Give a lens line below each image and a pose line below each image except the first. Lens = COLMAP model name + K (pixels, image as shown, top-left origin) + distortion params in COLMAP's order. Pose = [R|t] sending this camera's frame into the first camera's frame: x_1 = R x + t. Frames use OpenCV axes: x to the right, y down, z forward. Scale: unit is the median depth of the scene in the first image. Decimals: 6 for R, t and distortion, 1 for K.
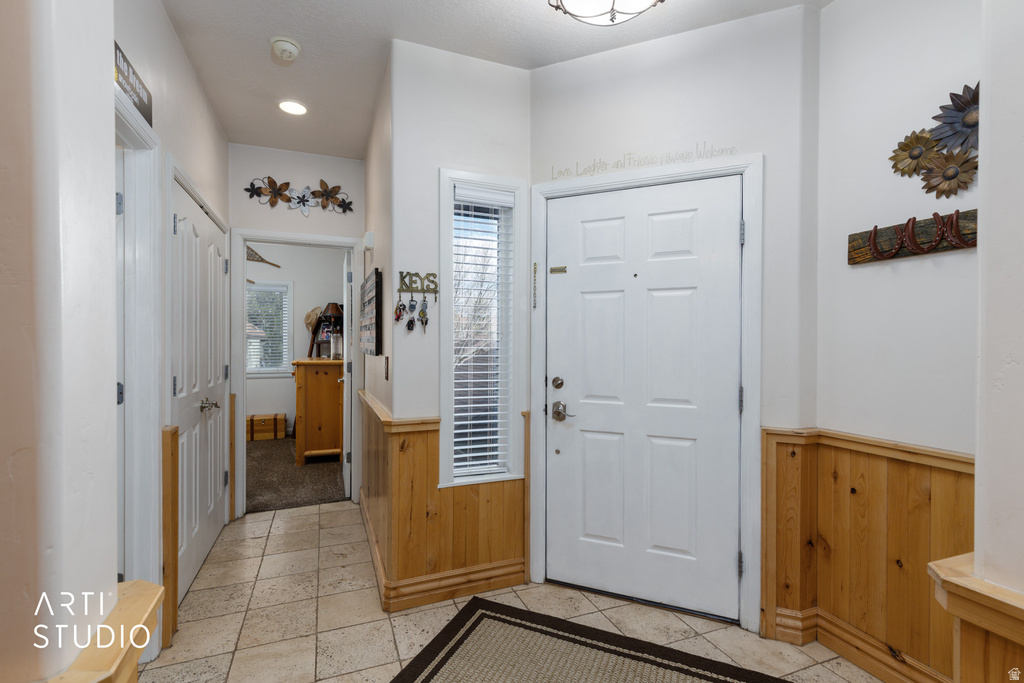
lens RADIAL K [[467.1, 0, 518.0], [0, 467.1, 346.8], [0, 0, 1]] dist [0.005560, 0.000103]
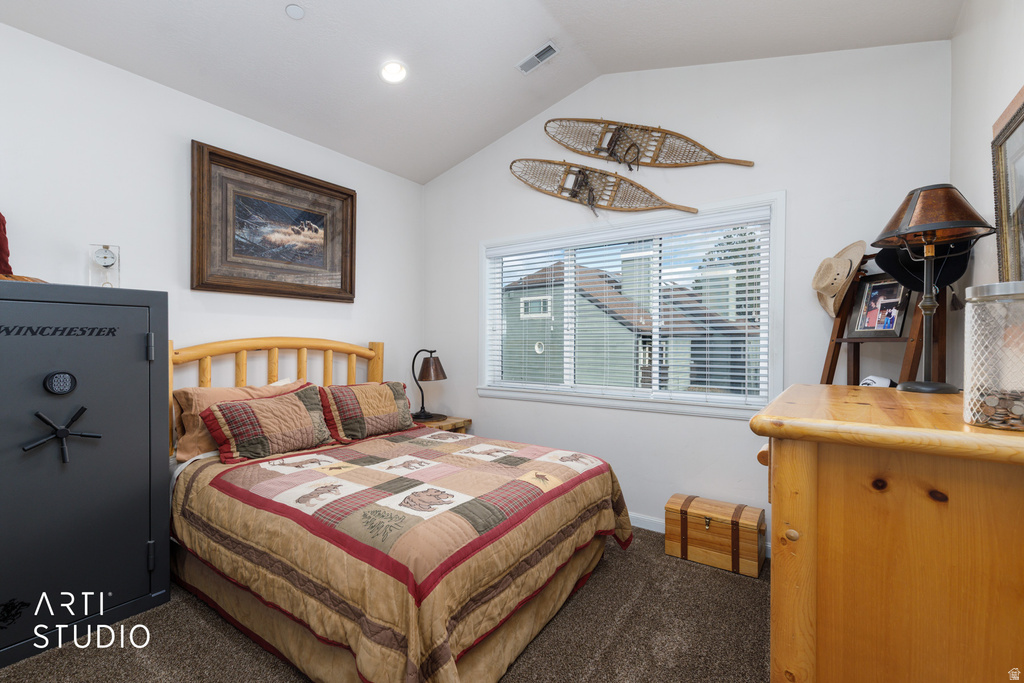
lens RADIAL K [[467.1, 0, 510.2], [0, 467.1, 345.6], [0, 0, 1]] dist [0.005560, 0.000103]
pose [[0.537373, 0.003616, -0.843337, -0.276024], [-0.011065, 0.999935, -0.002763, -0.000139], [0.843272, 0.010816, 0.537378, 0.605199]]
